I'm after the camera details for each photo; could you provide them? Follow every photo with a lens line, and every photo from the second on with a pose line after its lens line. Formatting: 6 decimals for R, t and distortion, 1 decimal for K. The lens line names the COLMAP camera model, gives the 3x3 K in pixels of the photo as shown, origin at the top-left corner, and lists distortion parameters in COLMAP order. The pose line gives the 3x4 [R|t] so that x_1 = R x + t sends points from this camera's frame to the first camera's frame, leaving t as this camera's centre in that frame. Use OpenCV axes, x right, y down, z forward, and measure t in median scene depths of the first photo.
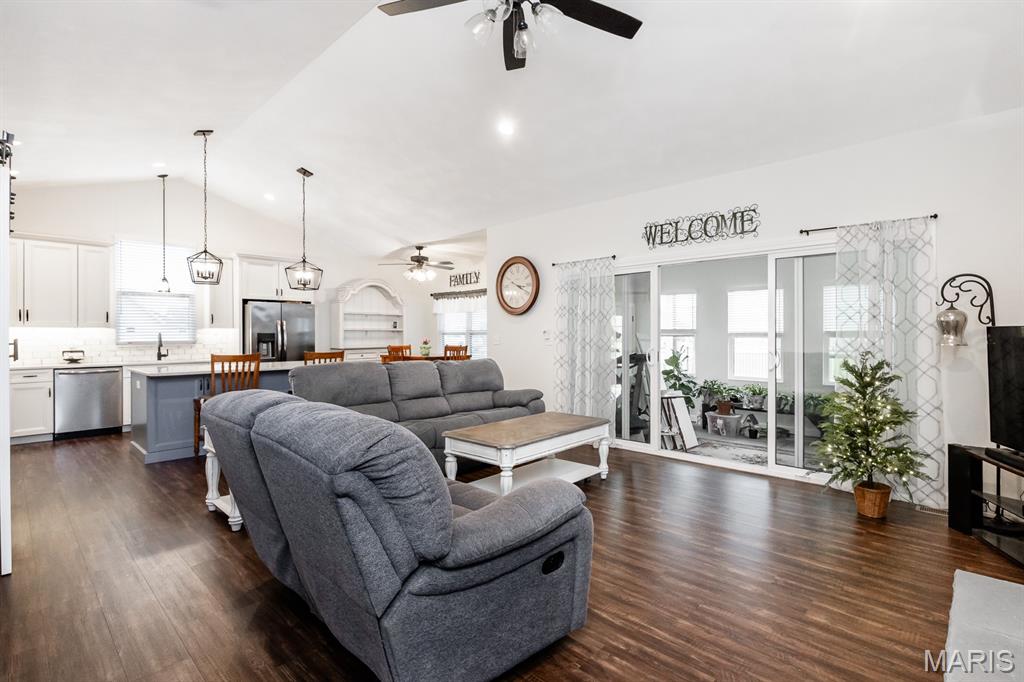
lens RADIAL K [[488.0, 0, 565.9], [0, 488.0, 335.6], [0, 0, 1]] dist [0.003423, 0.001041]
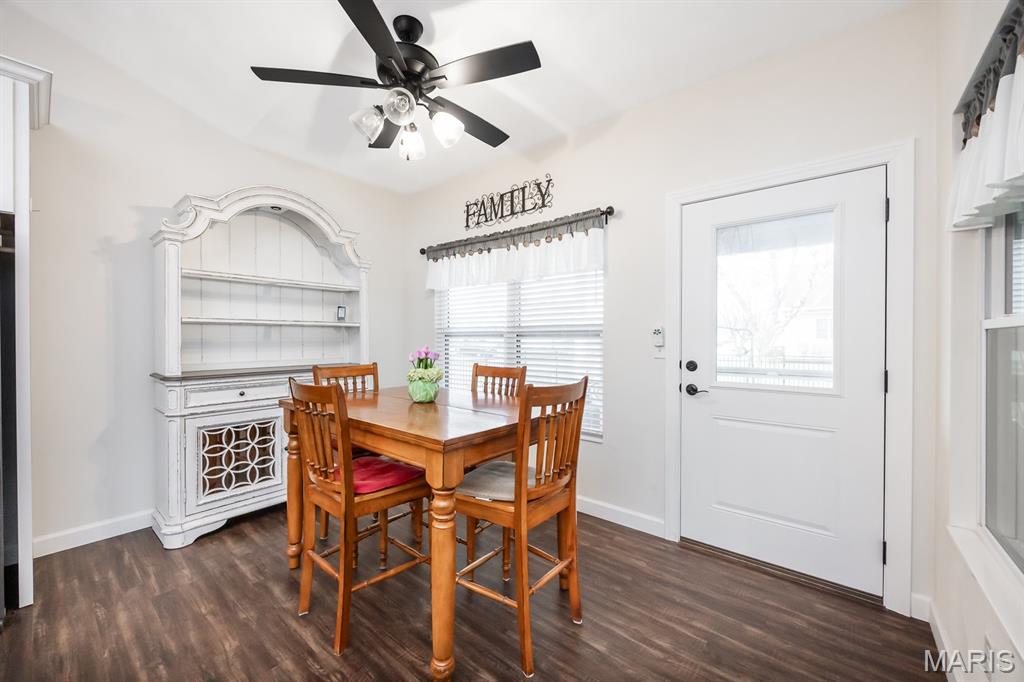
lens RADIAL K [[404.9, 0, 512.0], [0, 404.9, 341.0], [0, 0, 1]] dist [0.000112, -0.000136]
pose [[0.999942, 0.003797, 0.010037, -0.271479], [-0.003831, 0.999987, 0.003429, 0.001070], [-0.010024, -0.003467, 0.999944, 0.858158]]
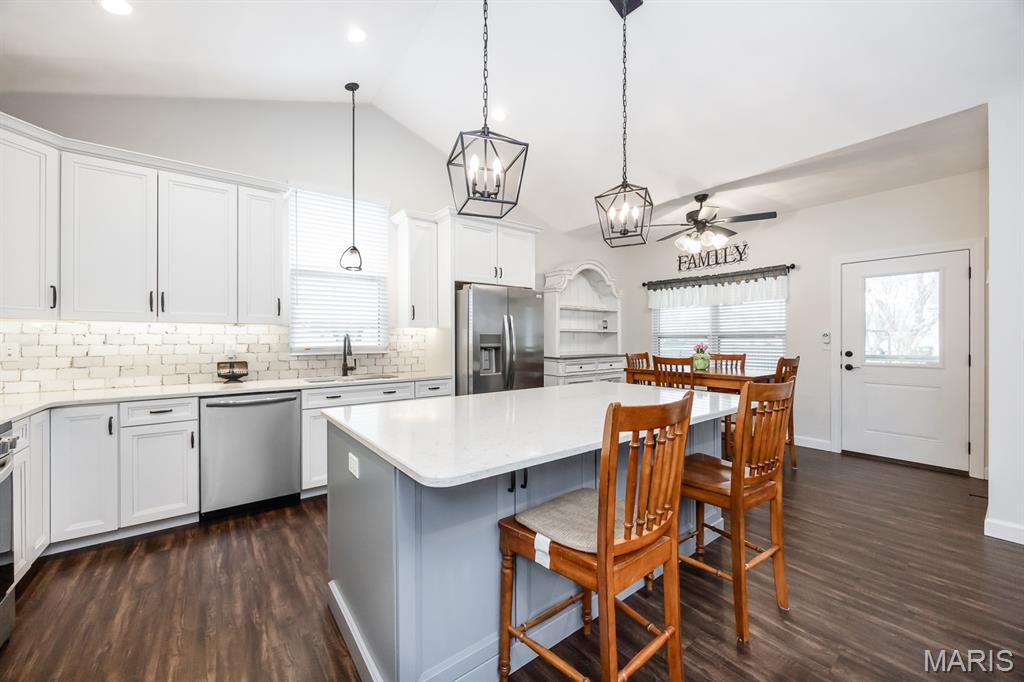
lens RADIAL K [[399.3, 0, 512.0], [0, 399.3, 341.0], [0, 0, 1]] dist [0.000032, -0.000084]
pose [[0.977497, 0.001974, -0.210942, -0.482686], [-0.001519, 0.999996, 0.002319, 0.002200], [0.210946, -0.001946, 0.977496, 0.507133]]
